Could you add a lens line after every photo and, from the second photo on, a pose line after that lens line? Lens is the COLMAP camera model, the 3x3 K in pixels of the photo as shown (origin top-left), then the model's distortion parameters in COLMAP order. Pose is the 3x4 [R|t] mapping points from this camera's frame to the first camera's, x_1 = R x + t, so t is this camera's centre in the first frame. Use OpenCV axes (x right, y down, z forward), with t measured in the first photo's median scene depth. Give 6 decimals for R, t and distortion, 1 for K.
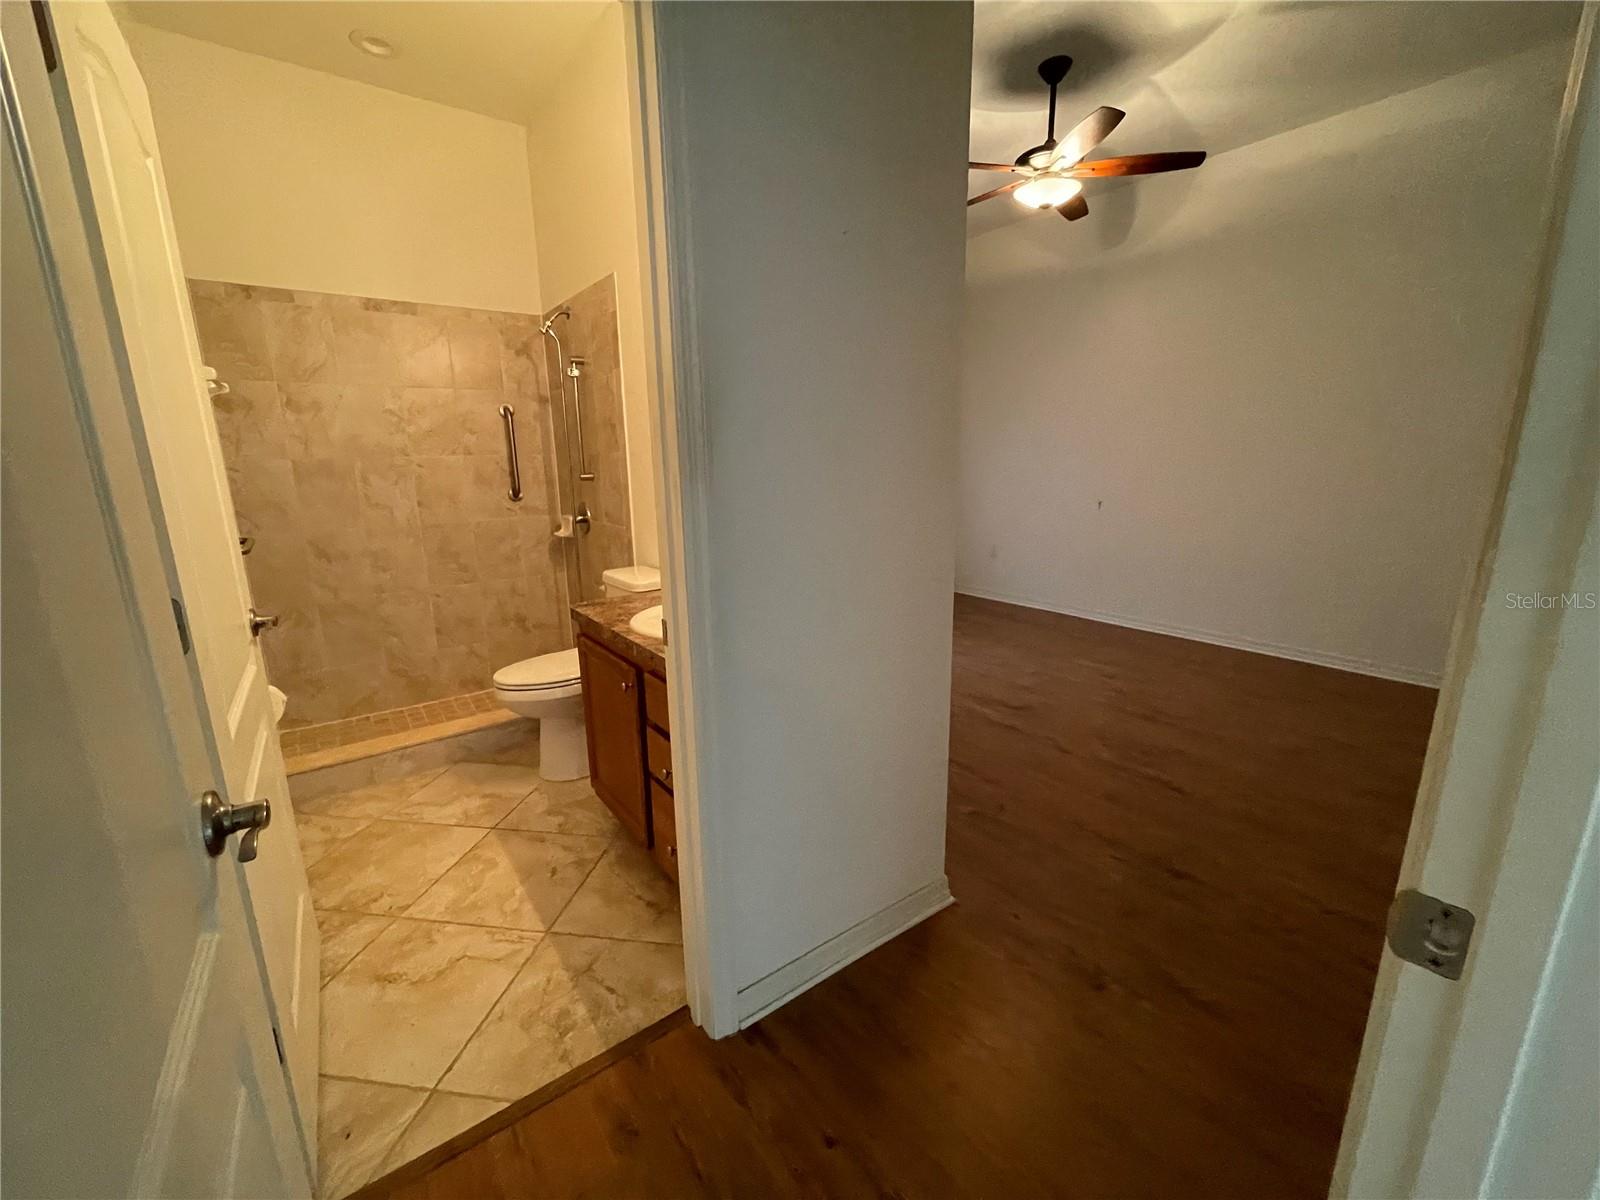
lens RADIAL K [[647.3, 0, 800.0], [0, 647.3, 600.0], [0, 0, 1]] dist [-0.013227, 0.003494]
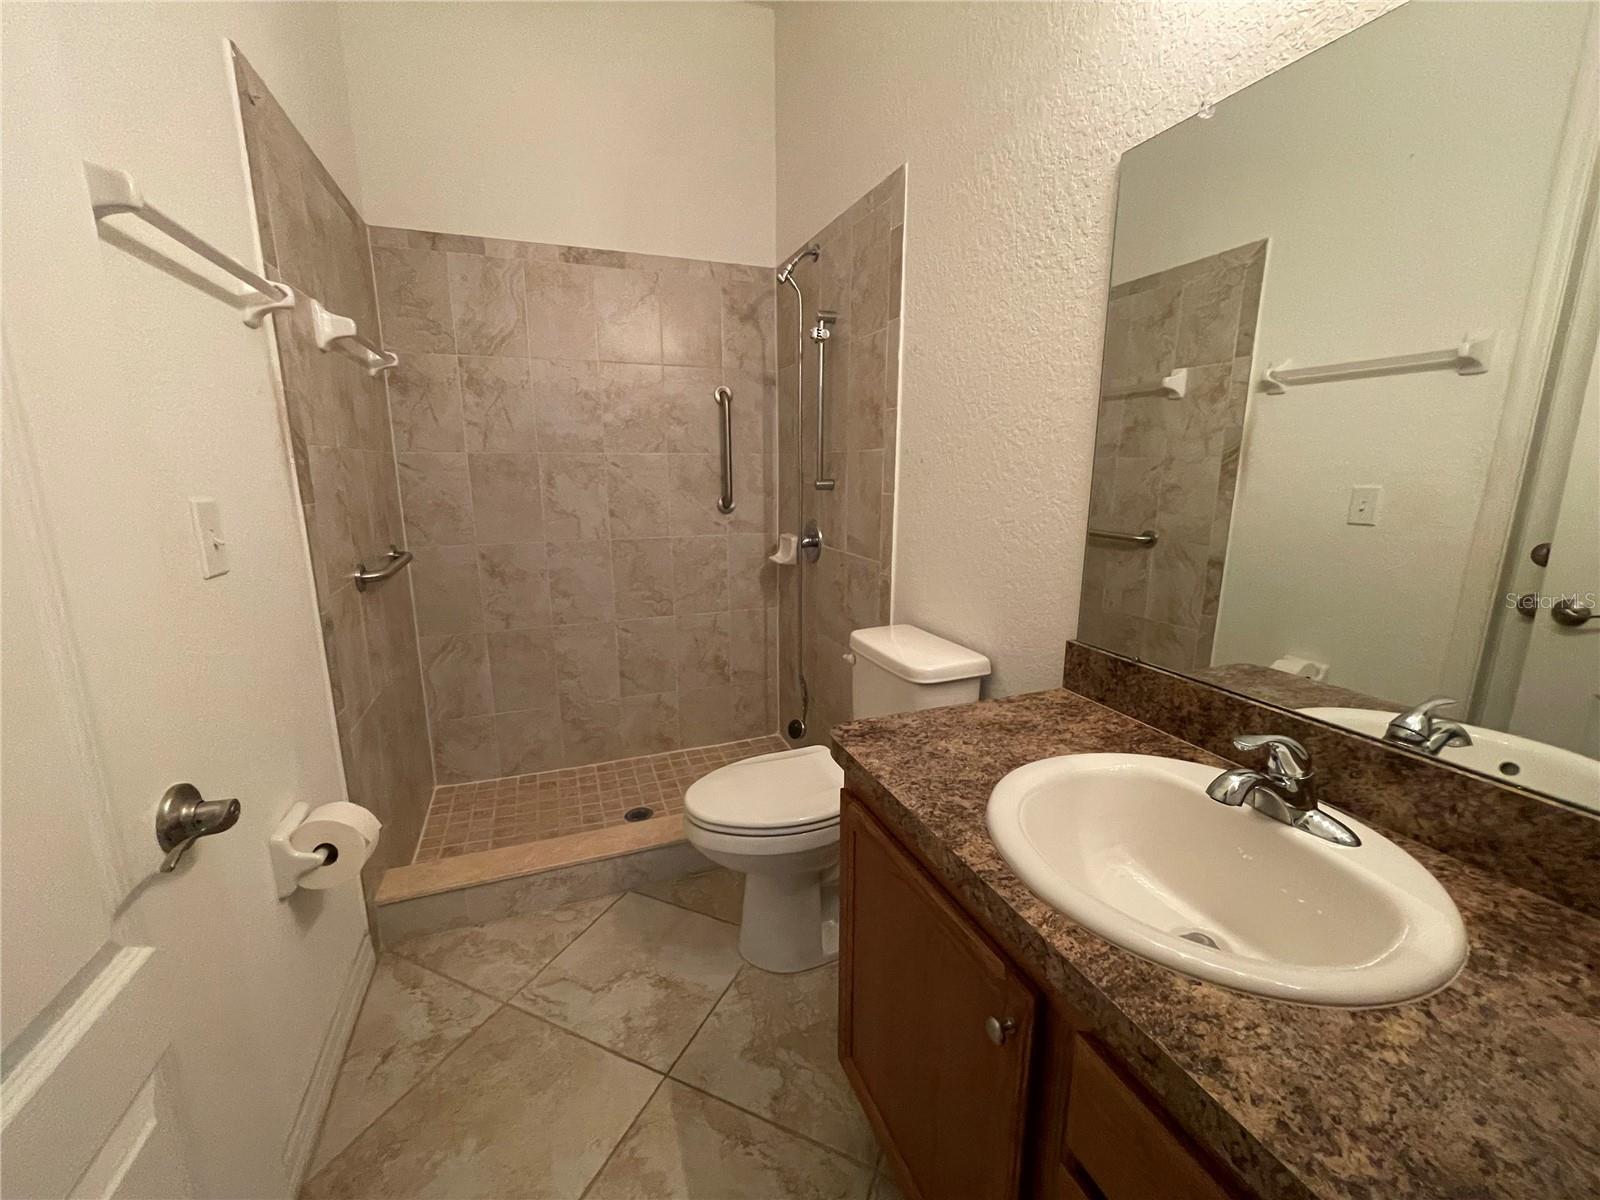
lens RADIAL K [[642.5, 0, 800.0], [0, 642.5, 600.0], [0, 0, 1]] dist [-0.000097, -0.000081]
pose [[0.962818, 0.071577, -0.260496, -0.168861], [-0.073838, 0.997270, 0.001110, -0.065442], [0.259864, 0.018166, 0.965474, 0.326122]]
